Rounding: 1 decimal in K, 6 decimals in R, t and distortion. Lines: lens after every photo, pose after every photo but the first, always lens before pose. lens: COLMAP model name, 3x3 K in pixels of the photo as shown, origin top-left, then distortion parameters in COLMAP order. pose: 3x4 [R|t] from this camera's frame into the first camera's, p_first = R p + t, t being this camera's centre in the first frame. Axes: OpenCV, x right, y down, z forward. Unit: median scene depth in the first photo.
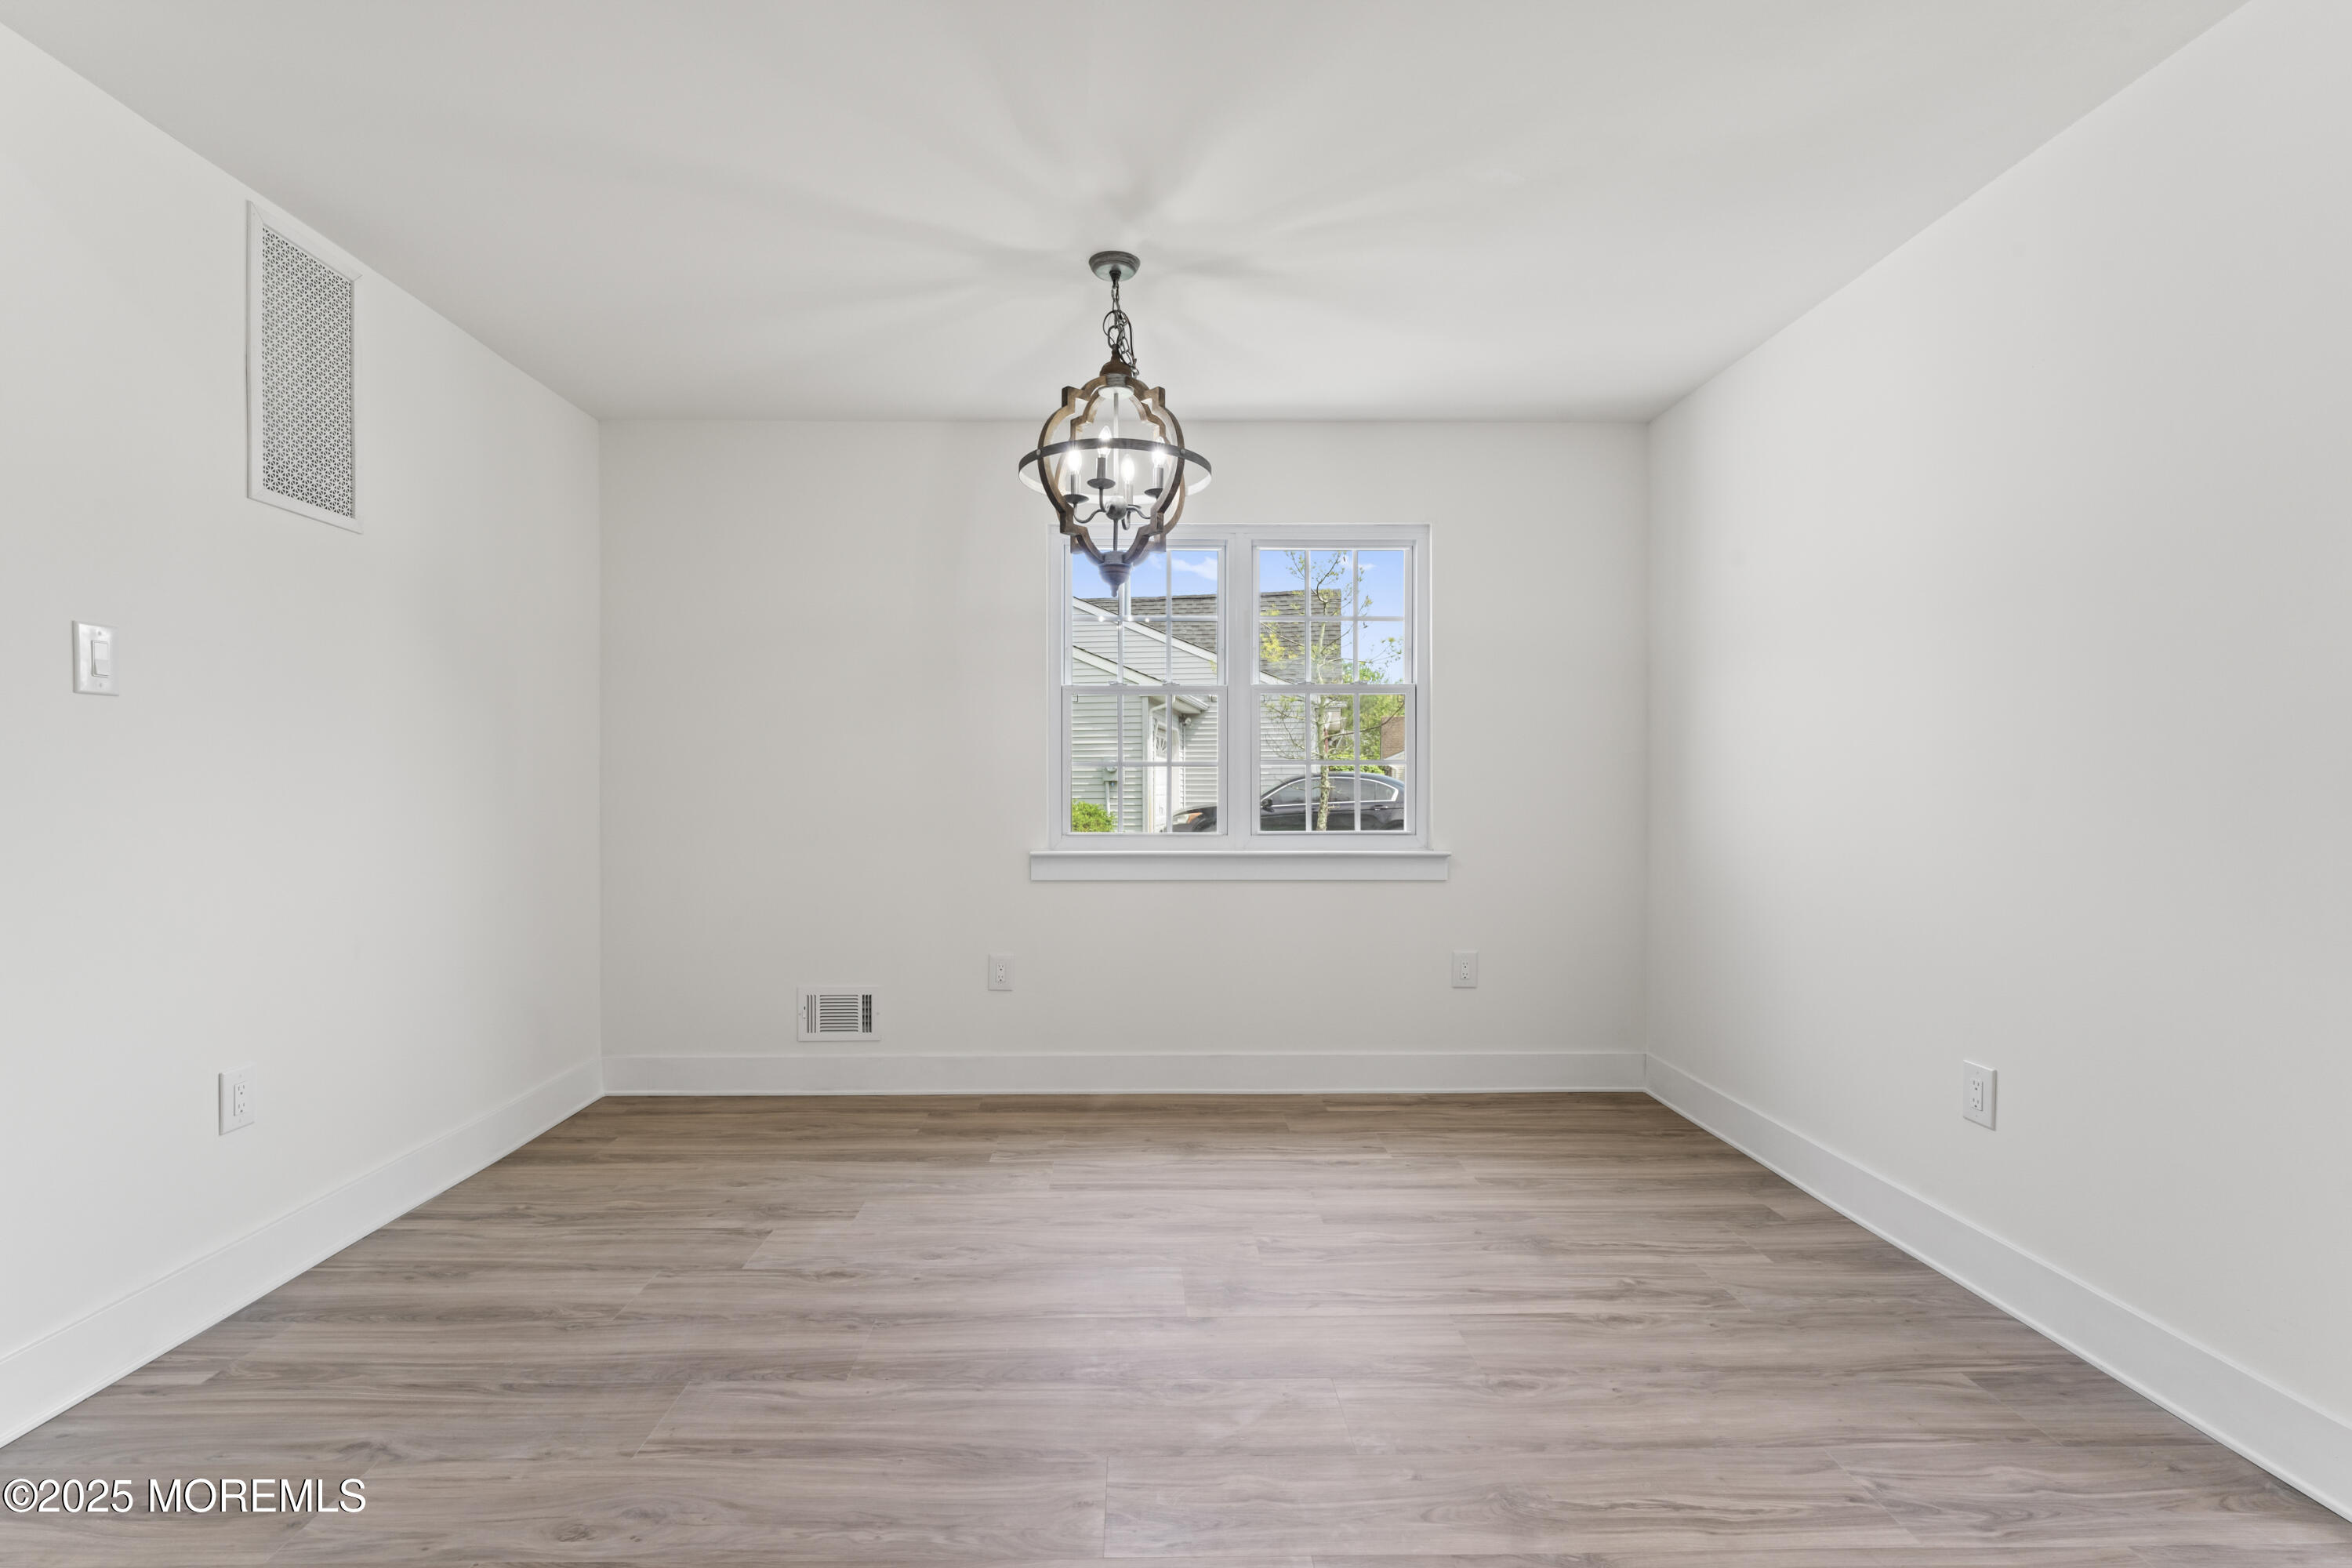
lens RADIAL K [[1085.2, 0, 1158.7], [0, 1085.2, 785.8], [0, 0, 1]] dist [-0.001870, -0.000290]
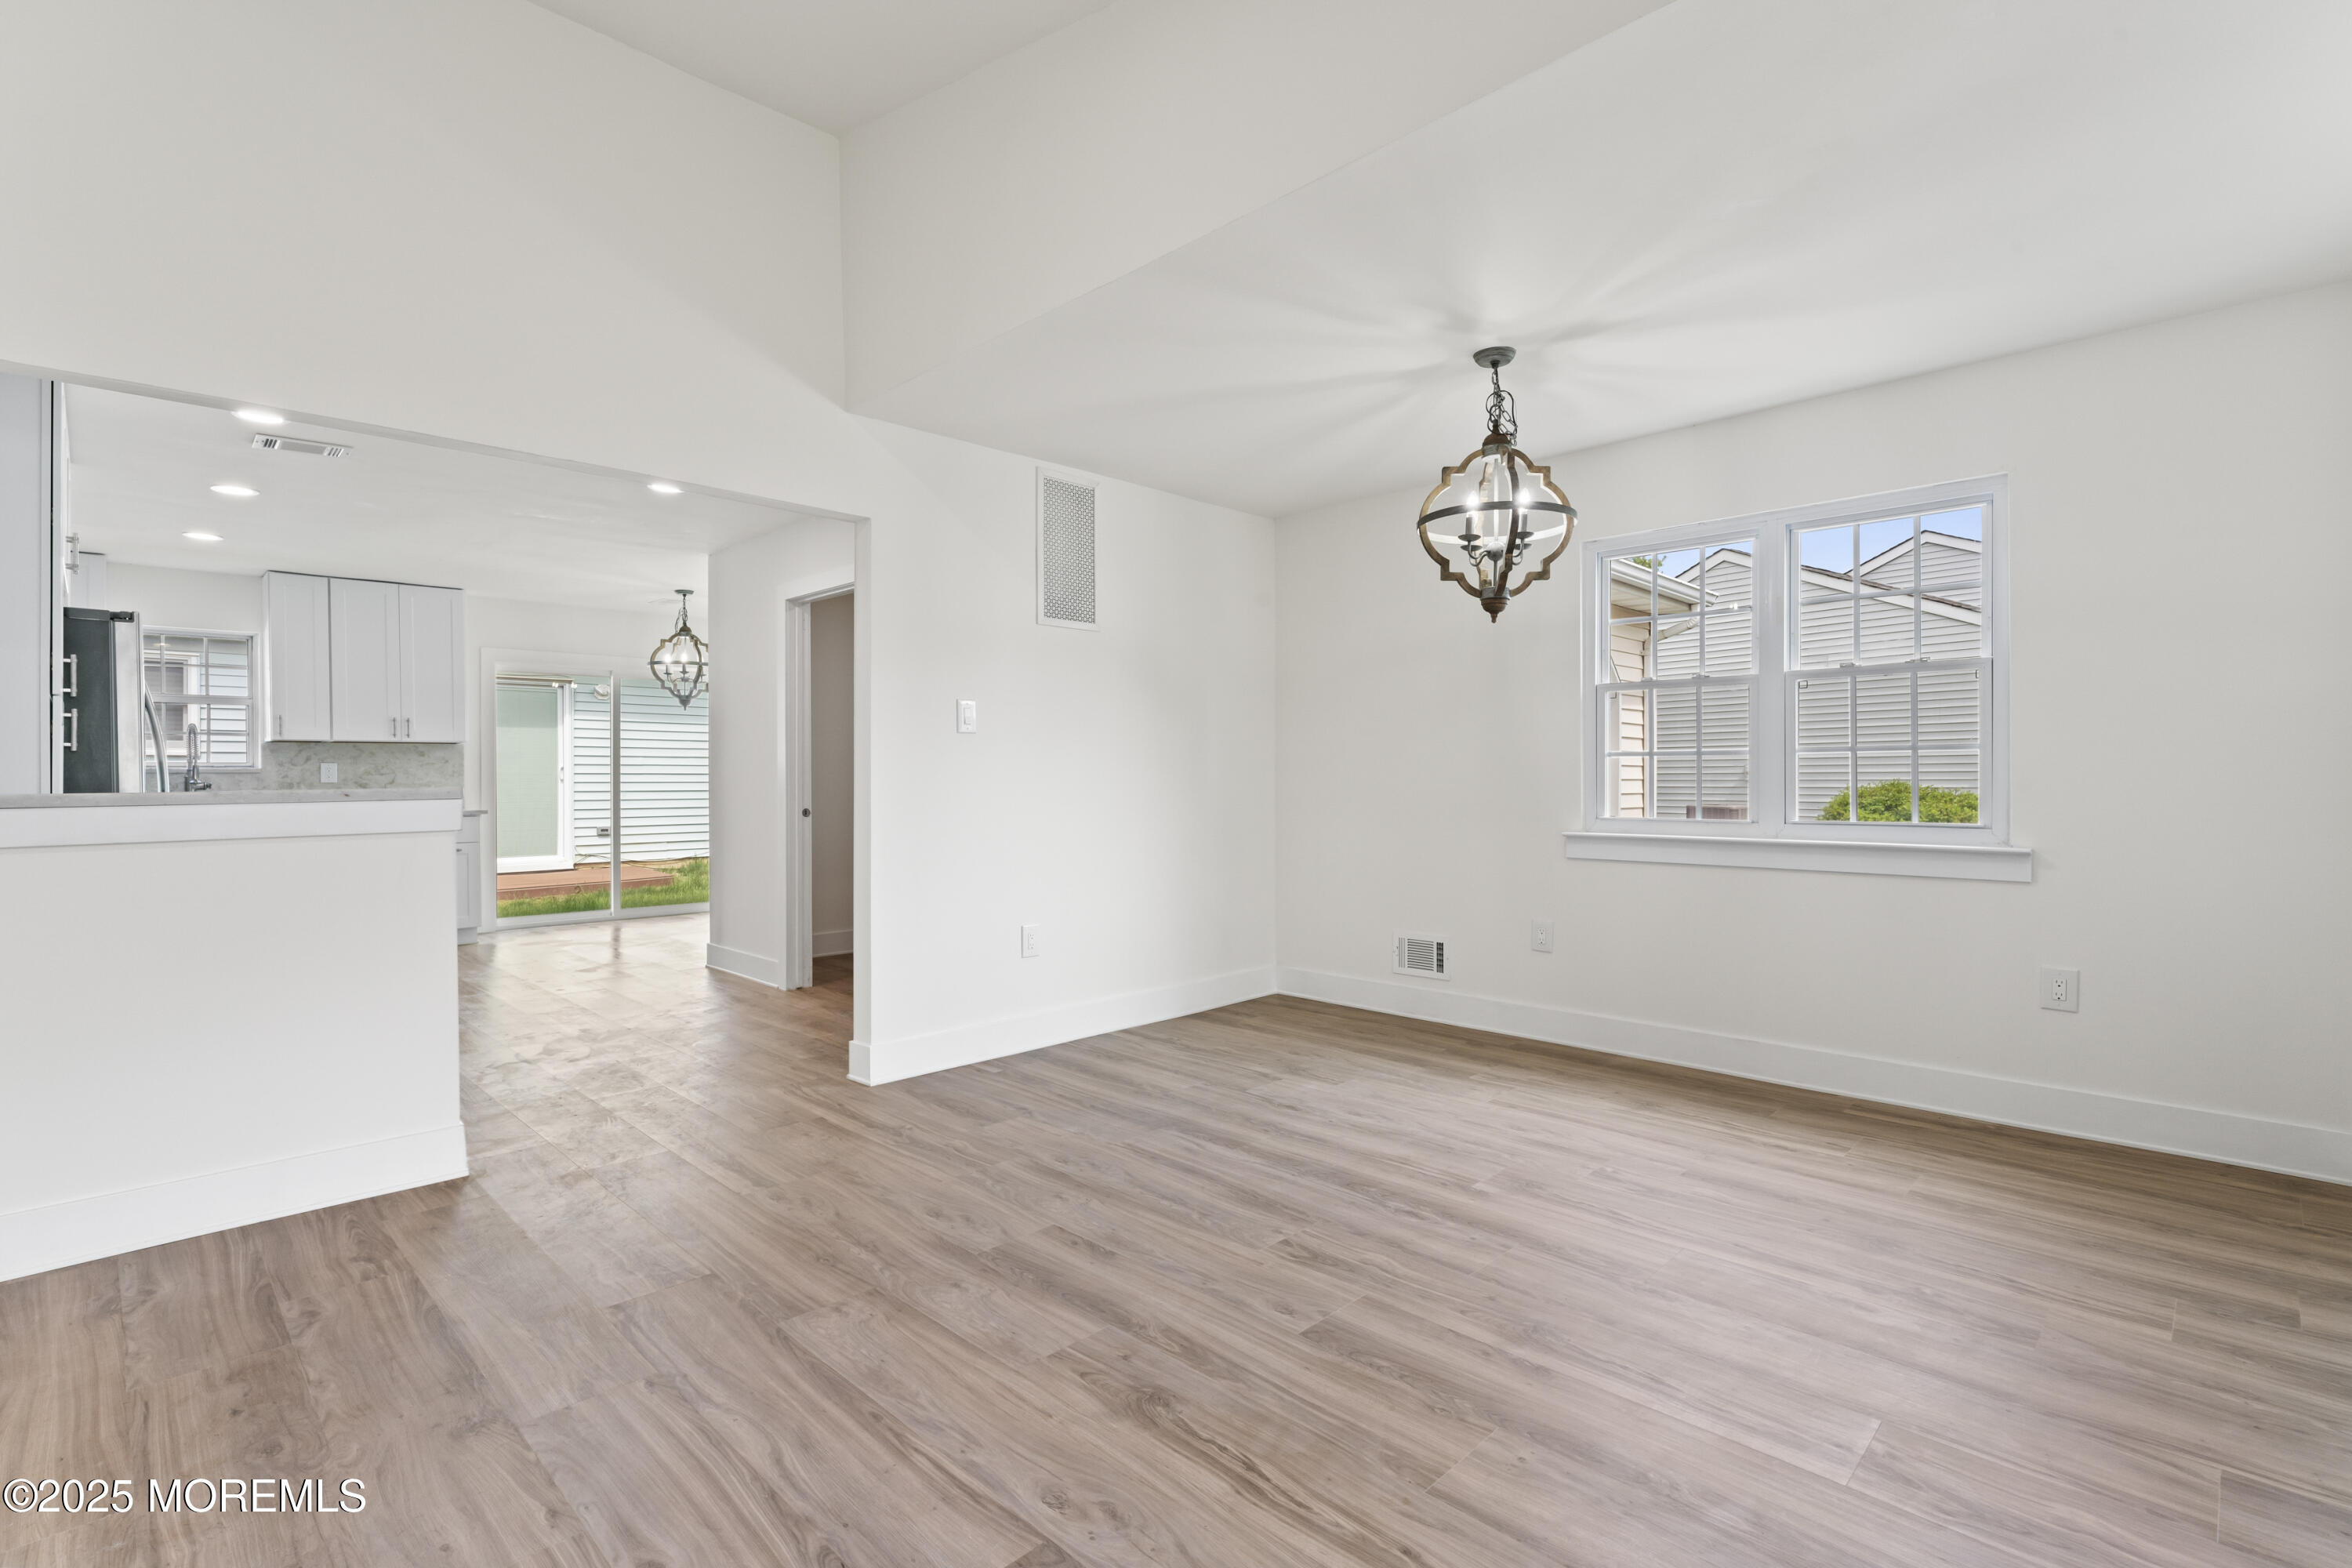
lens RADIAL K [[1085.2, 0, 1171.1], [0, 1085.2, 773.1], [0, 0, 1]] dist [-0.001870, -0.000290]
pose [[0.697719, -0.003881, -0.716361, 0.592652], [0.004551, 0.999989, -0.000985, -0.003244], [0.716357, -0.002573, 0.697729, -0.132362]]
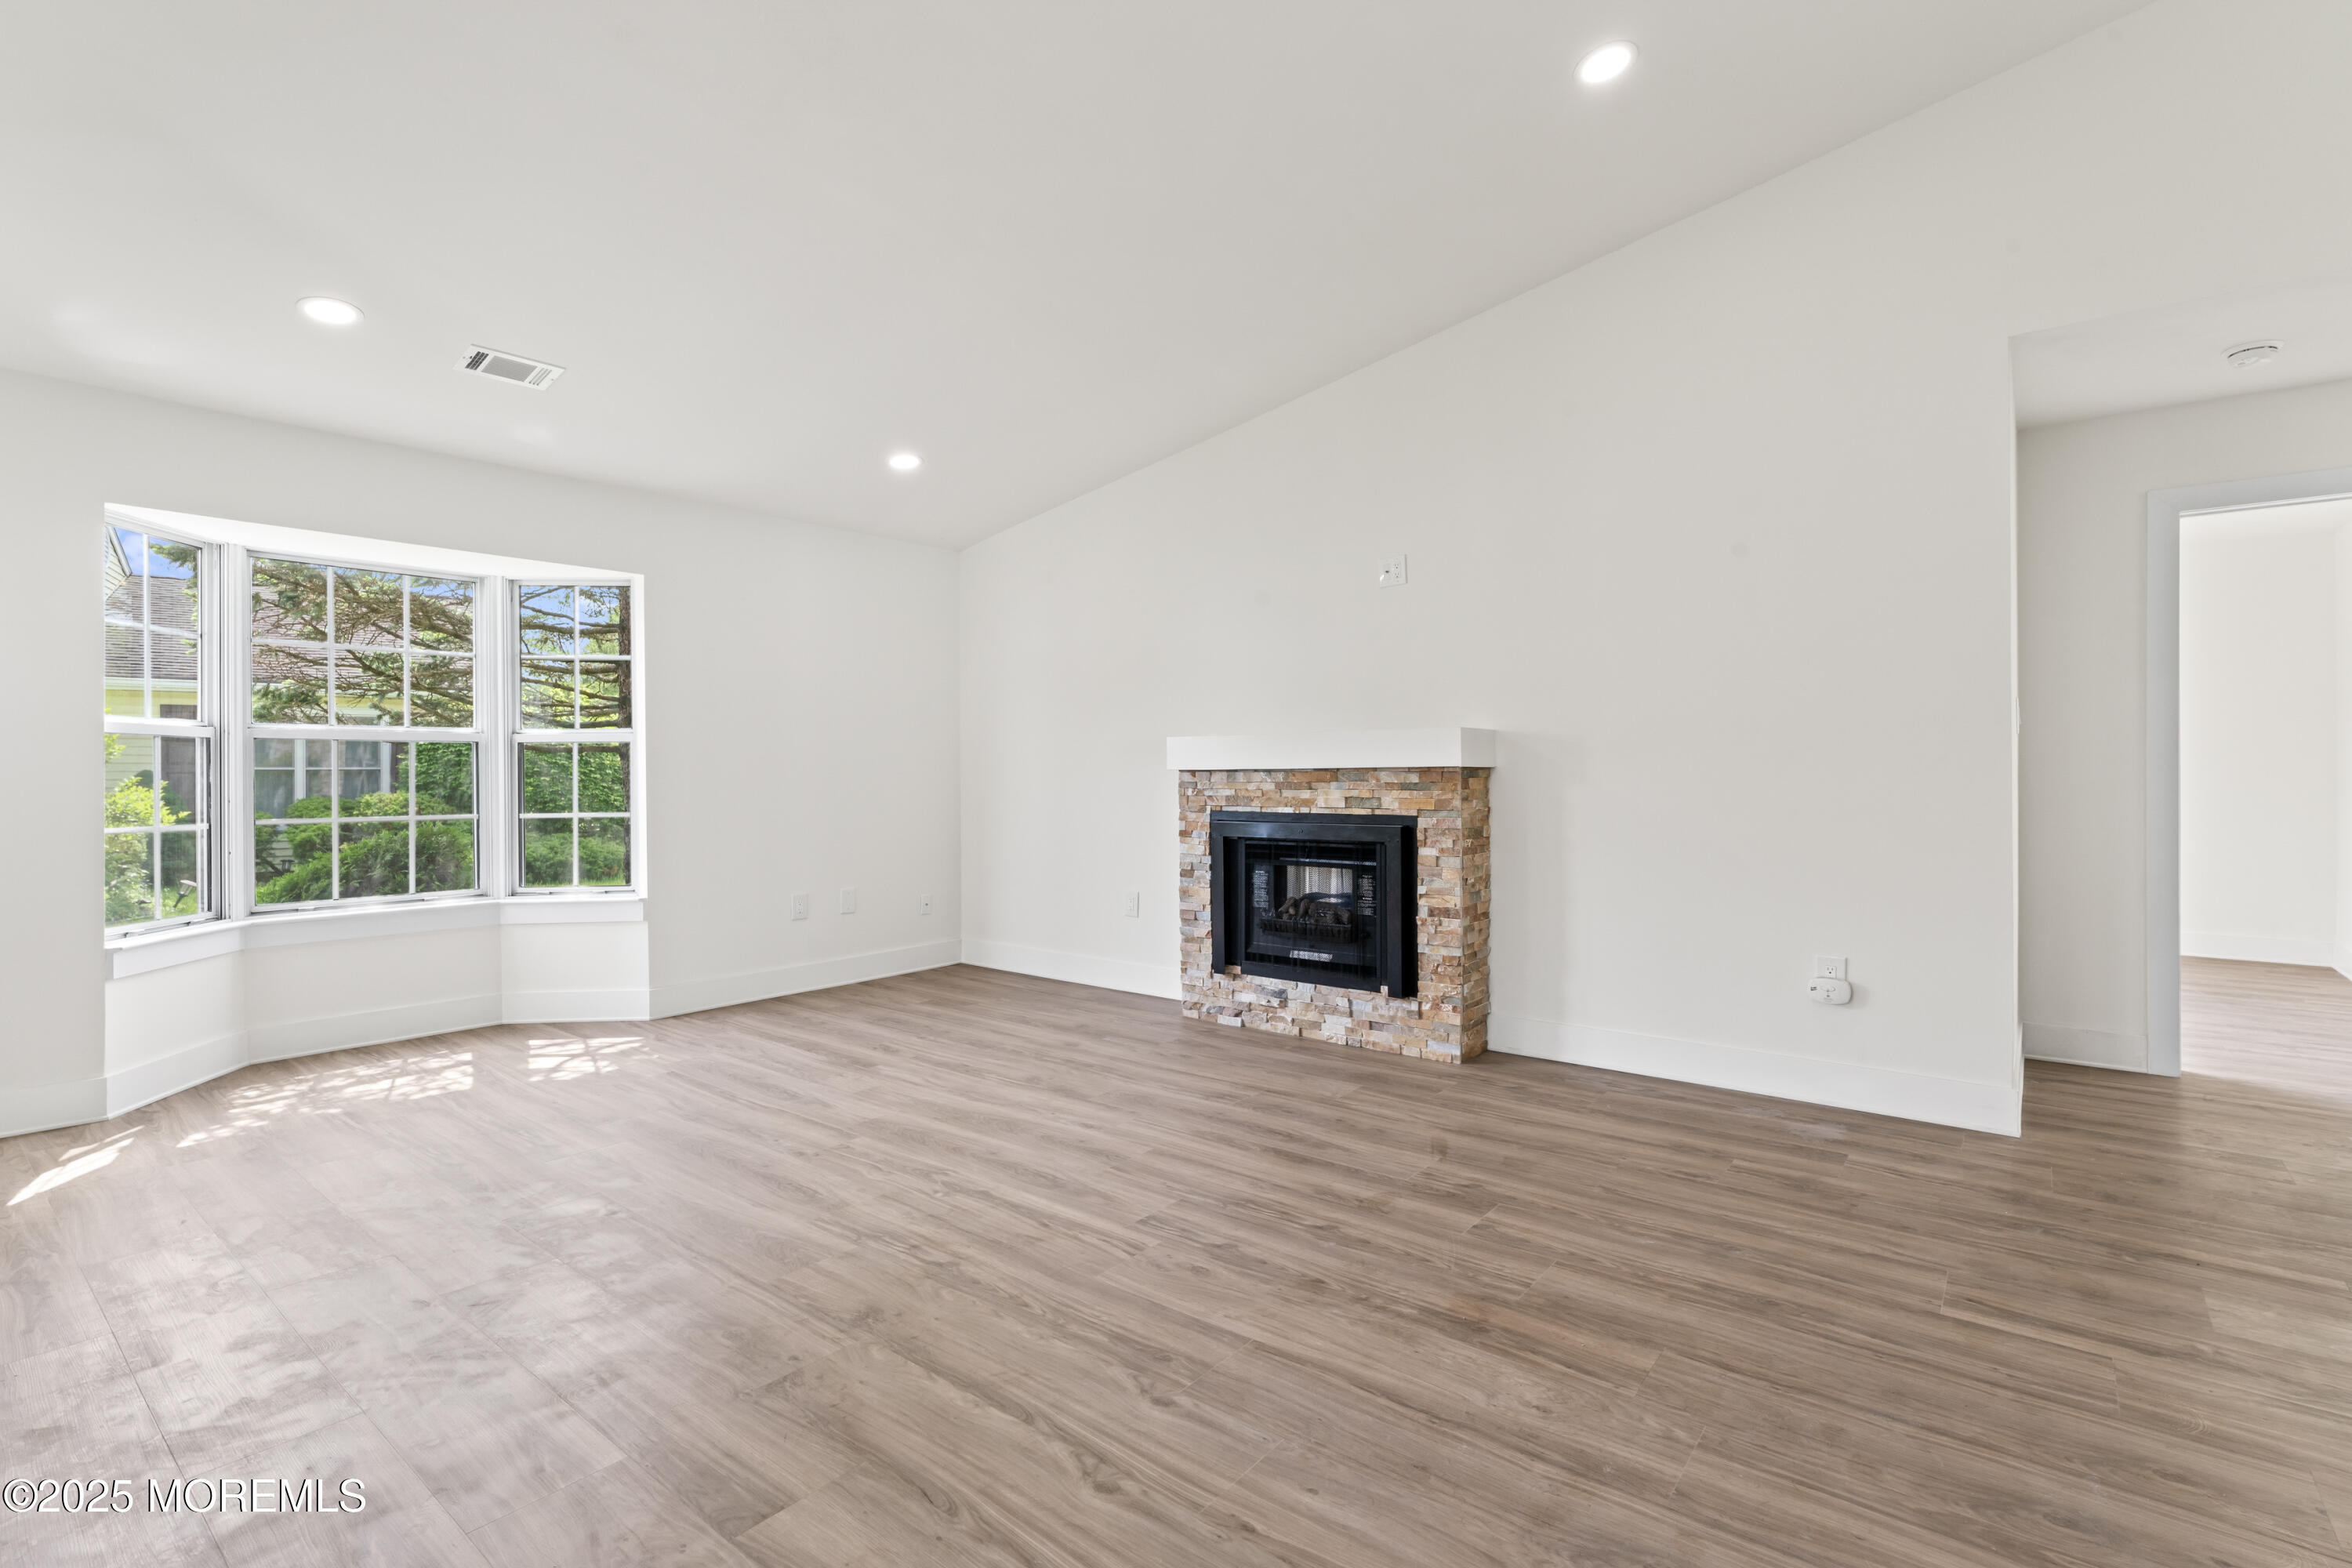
lens RADIAL K [[1085.2, 0, 1165.1], [0, 1085.2, 782.1], [0, 0, 1]] dist [-0.001870, -0.000290]
pose [[-0.765231, -0.001344, 0.643755, -0.437032], [0.004886, 0.999957, 0.007896, -0.002919], [-0.643738, 0.009187, -0.765191, 0.523712]]
